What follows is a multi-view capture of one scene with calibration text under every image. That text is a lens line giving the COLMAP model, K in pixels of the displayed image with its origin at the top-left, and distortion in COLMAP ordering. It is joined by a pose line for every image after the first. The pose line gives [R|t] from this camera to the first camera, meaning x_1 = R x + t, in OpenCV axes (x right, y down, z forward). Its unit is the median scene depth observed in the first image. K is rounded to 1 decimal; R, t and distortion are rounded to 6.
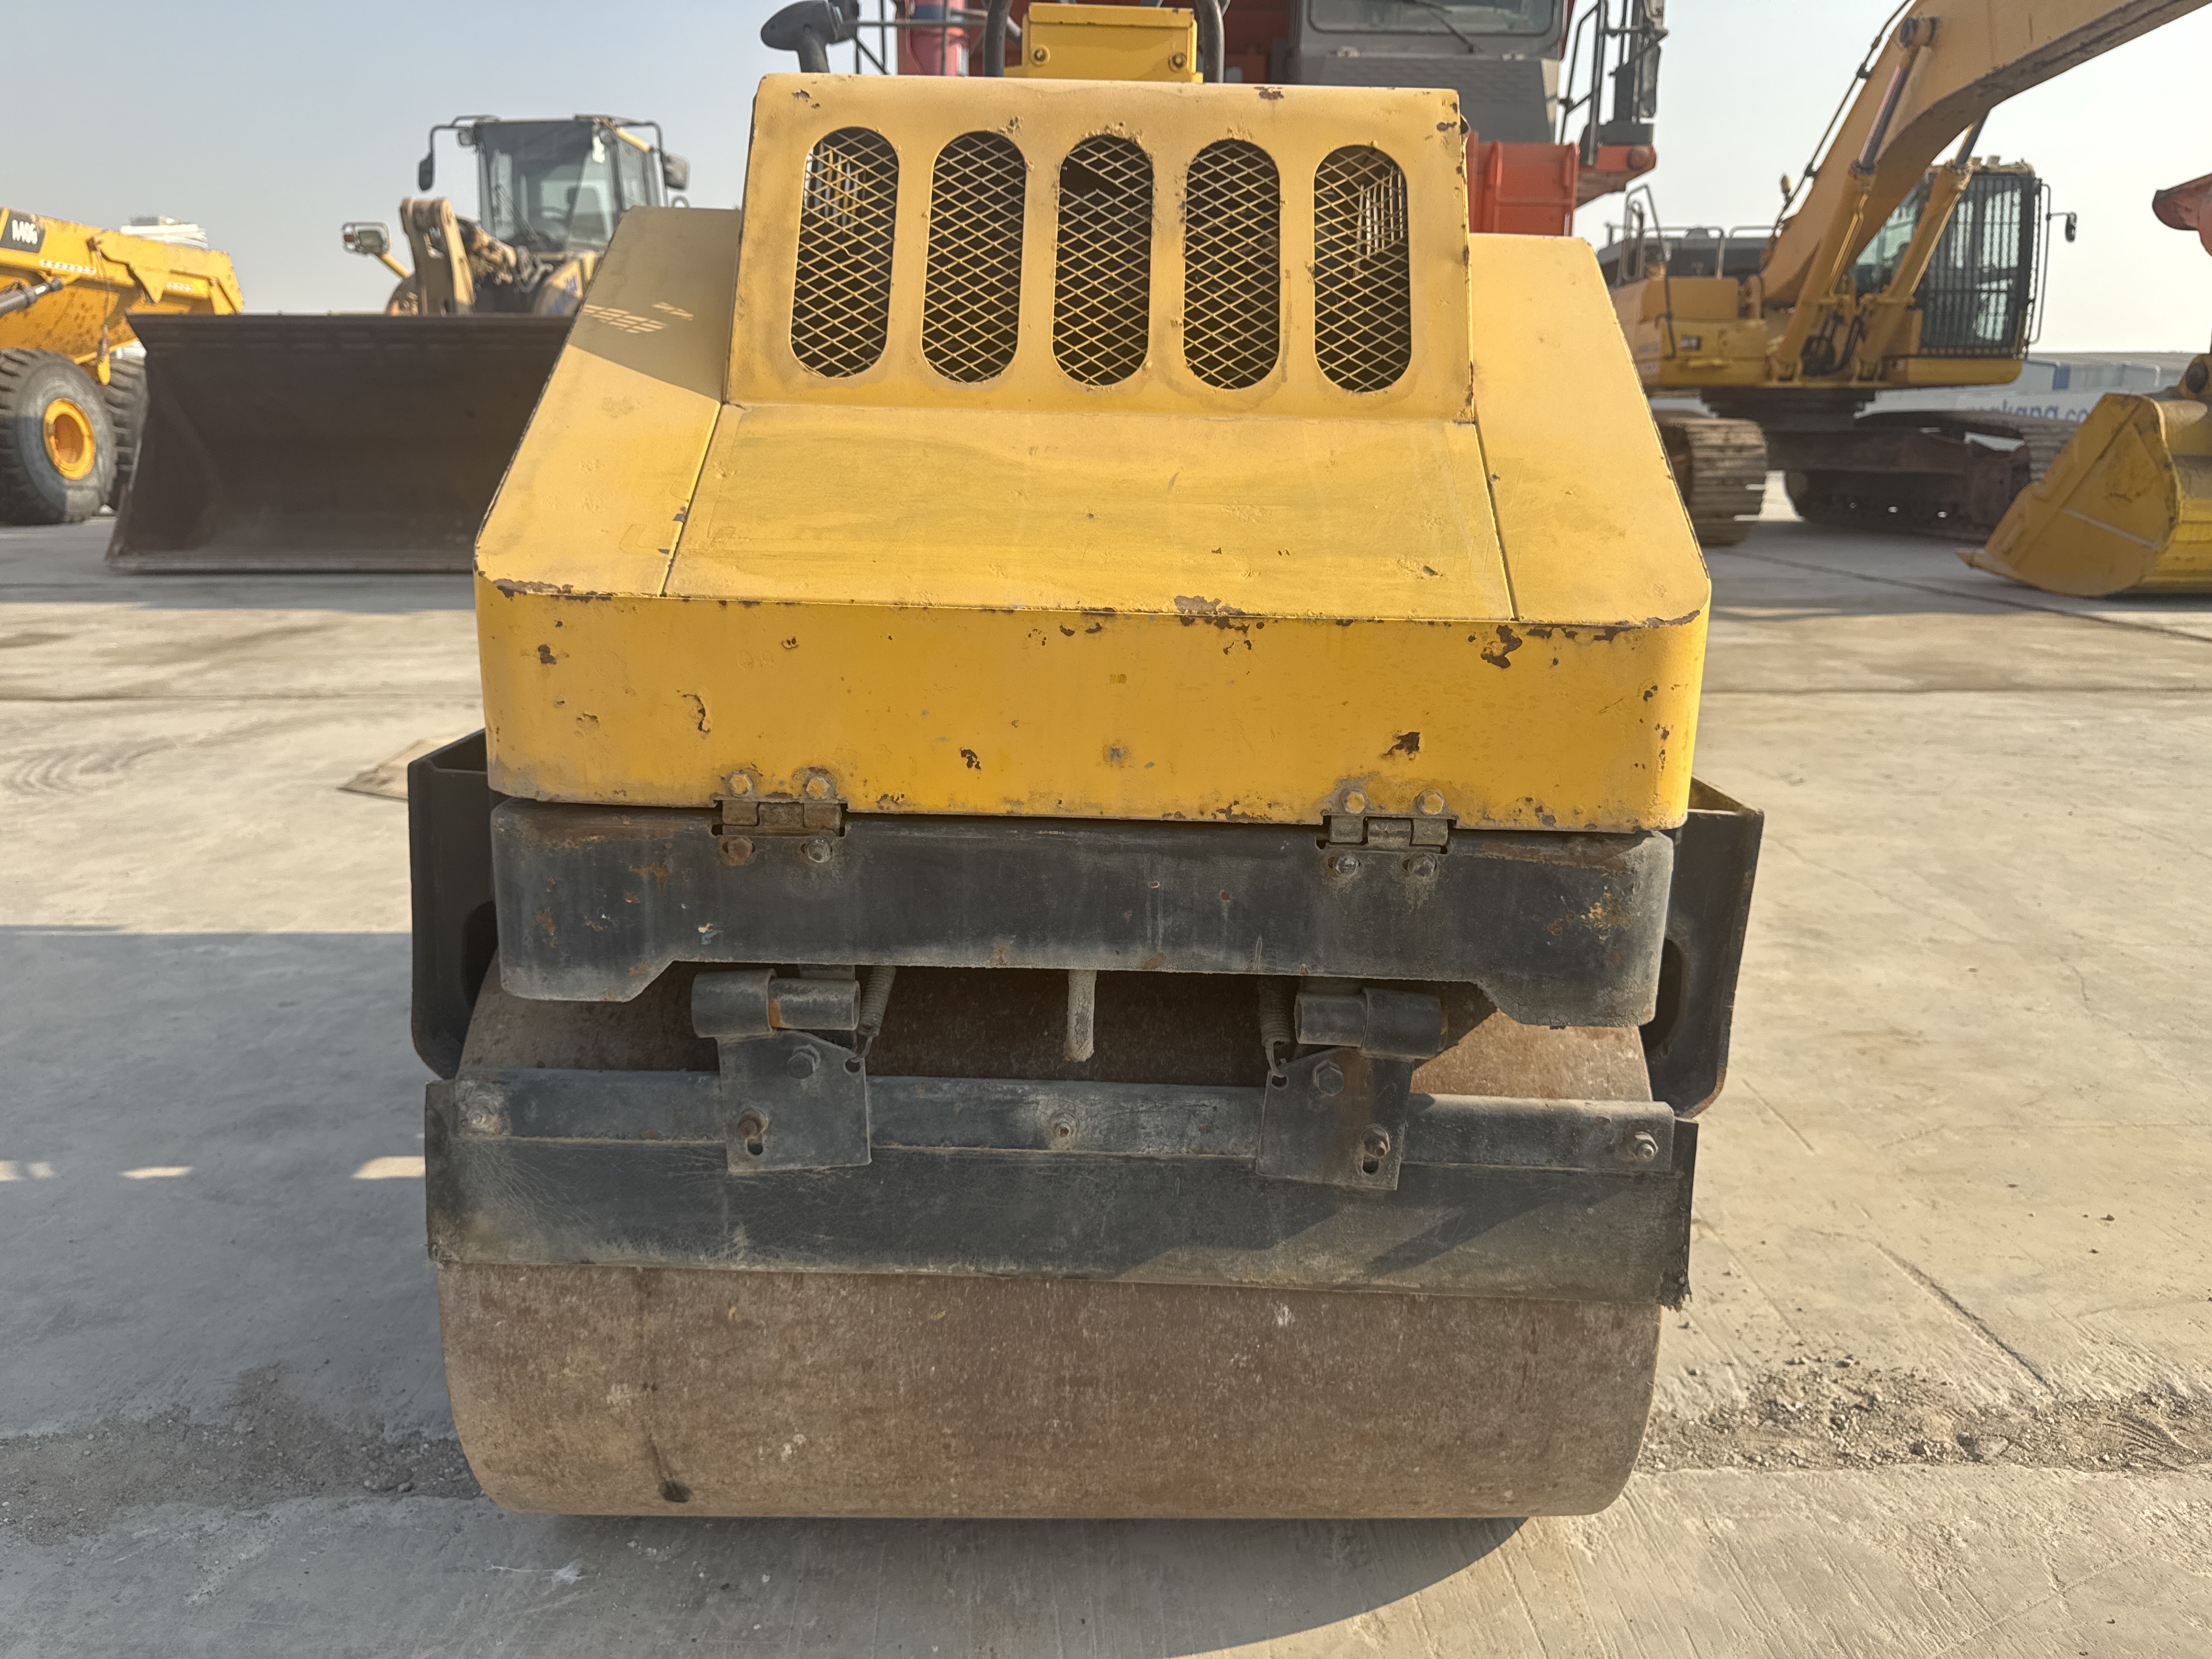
lens RADIAL K [[1586.5, 0, 1095.8], [0, 1586.5, 830.9], [0, 0, 1]] dist [0.020542, -0.031859]
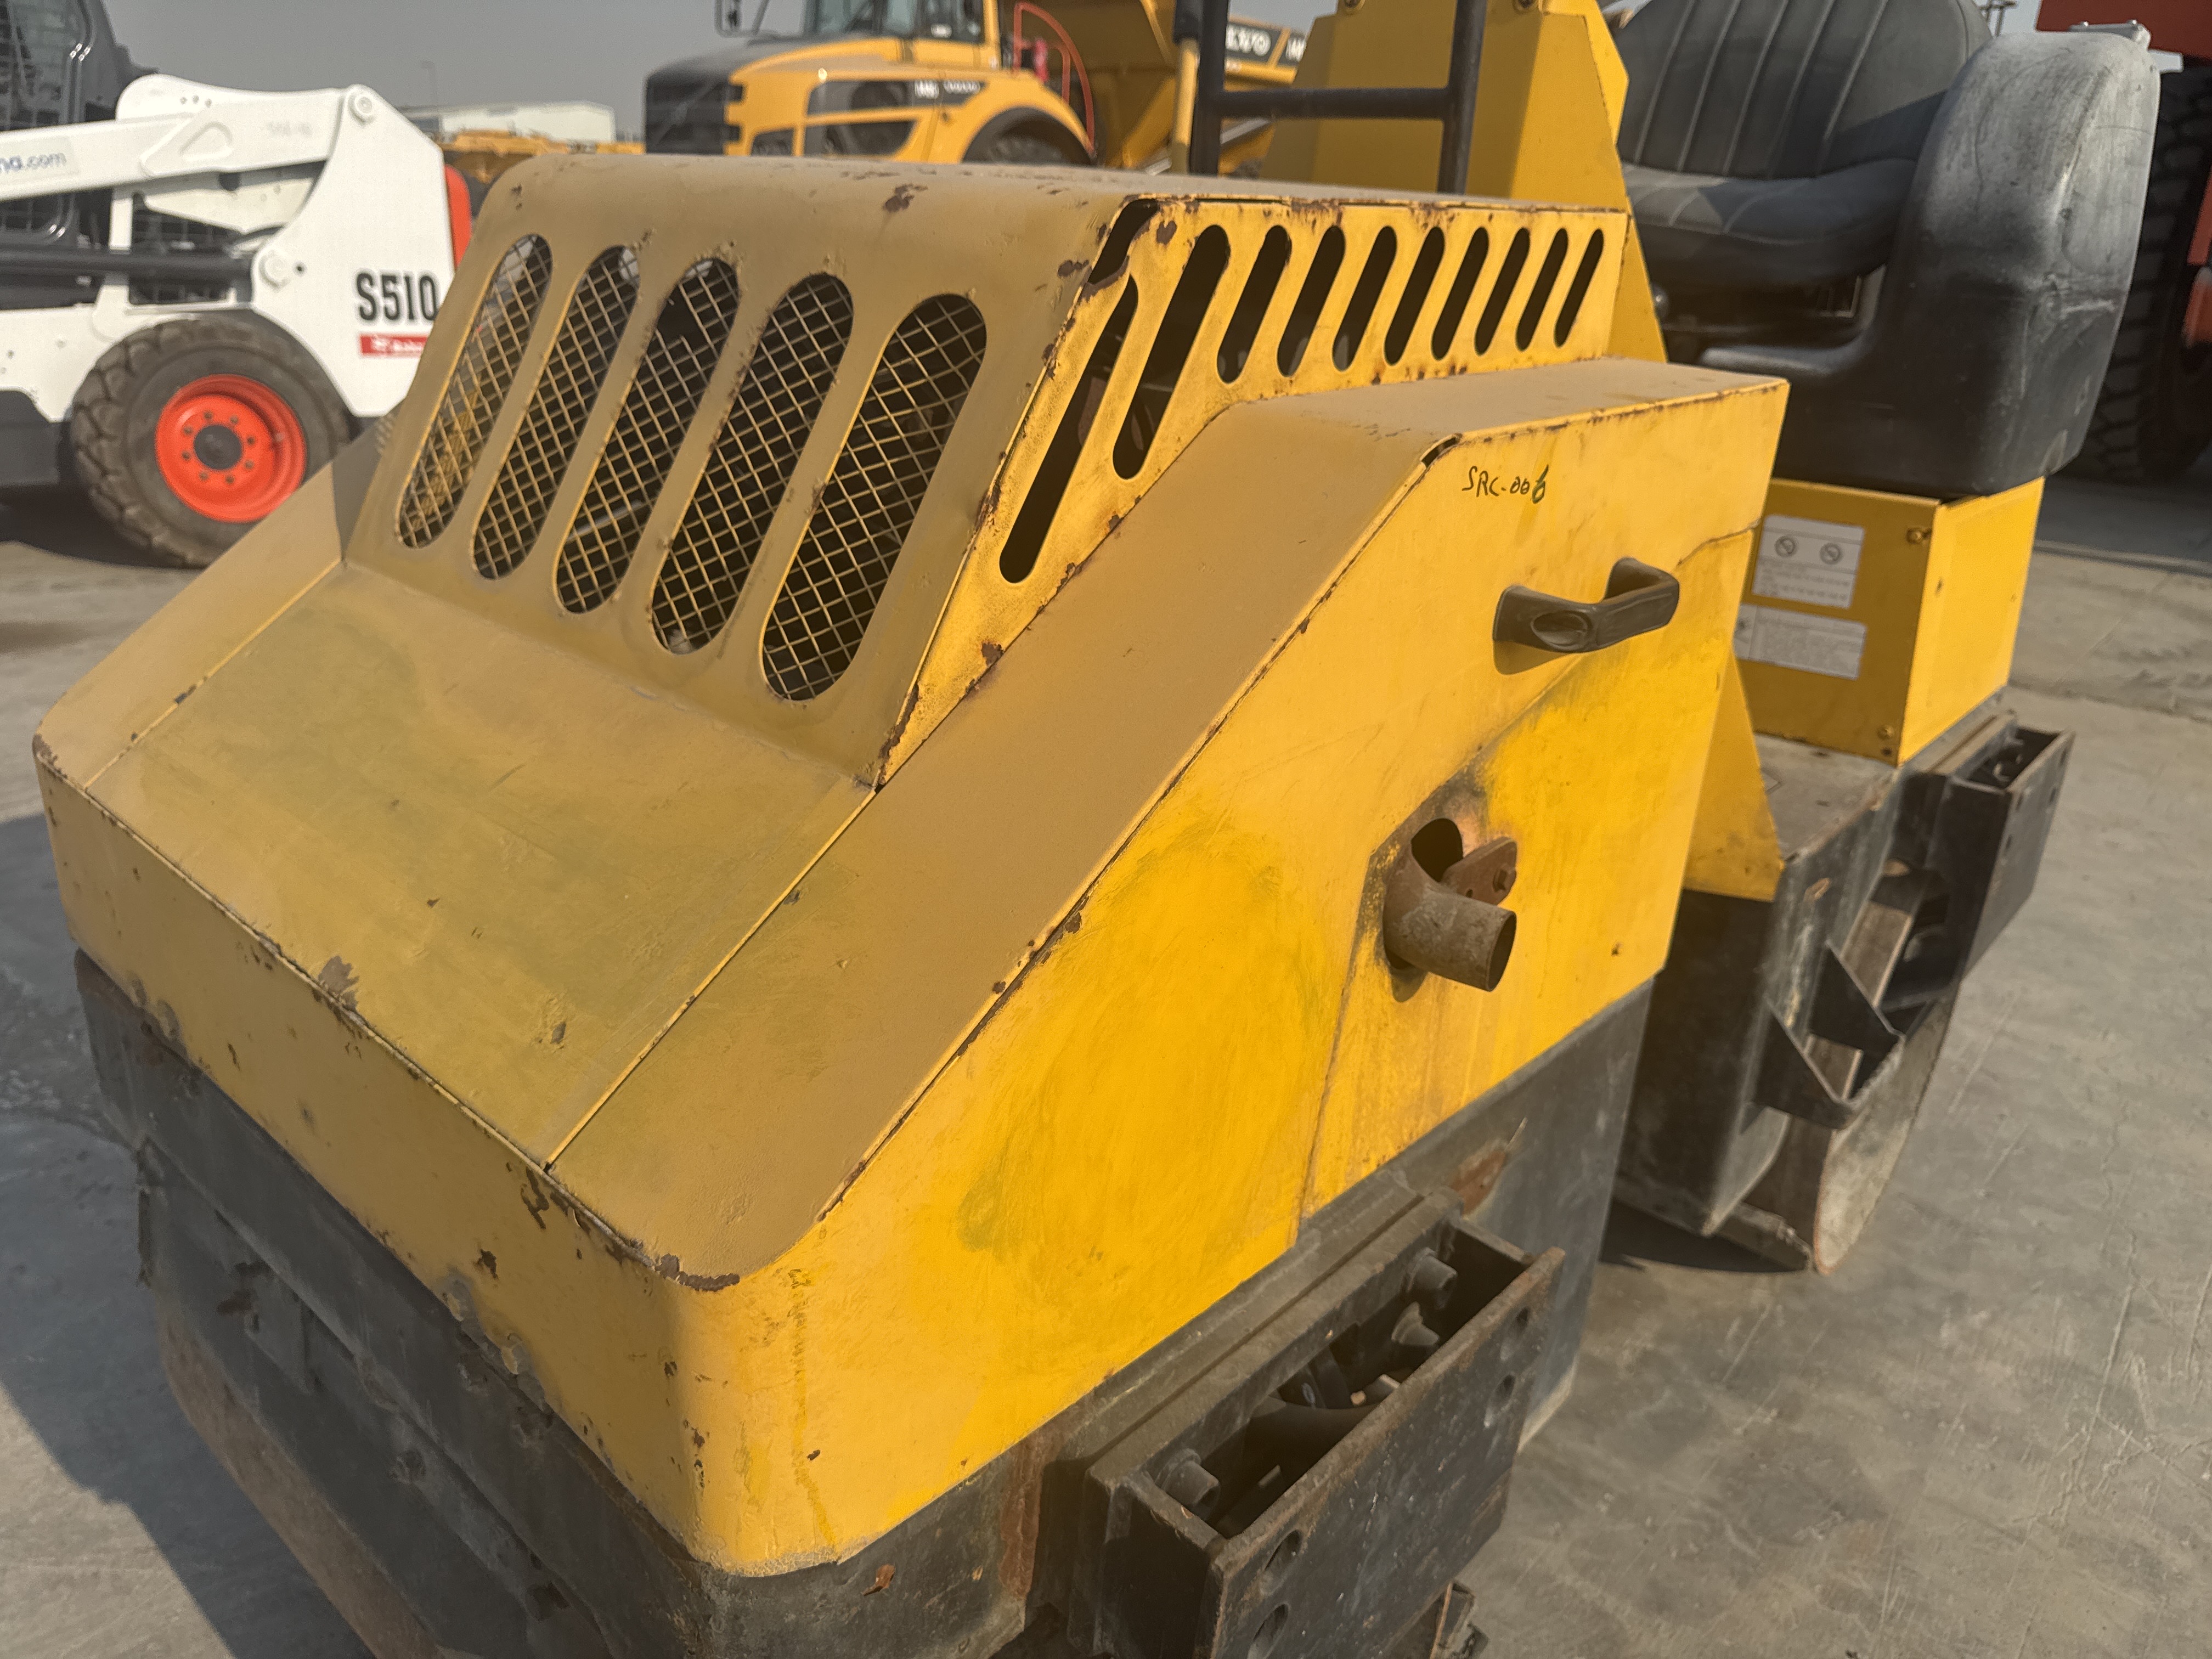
lens RADIAL K [[1586.5, 0, 1119.1], [0, 1586.5, 823.2], [0, 0, 1]] dist [0.020542, -0.031859]
pose [[0.755539, 0.263437, -0.599802, 0.657140], [-0.197118, 0.964571, 0.175347, -0.354646], [0.624744, -0.014250, 0.780699, 0.546904]]
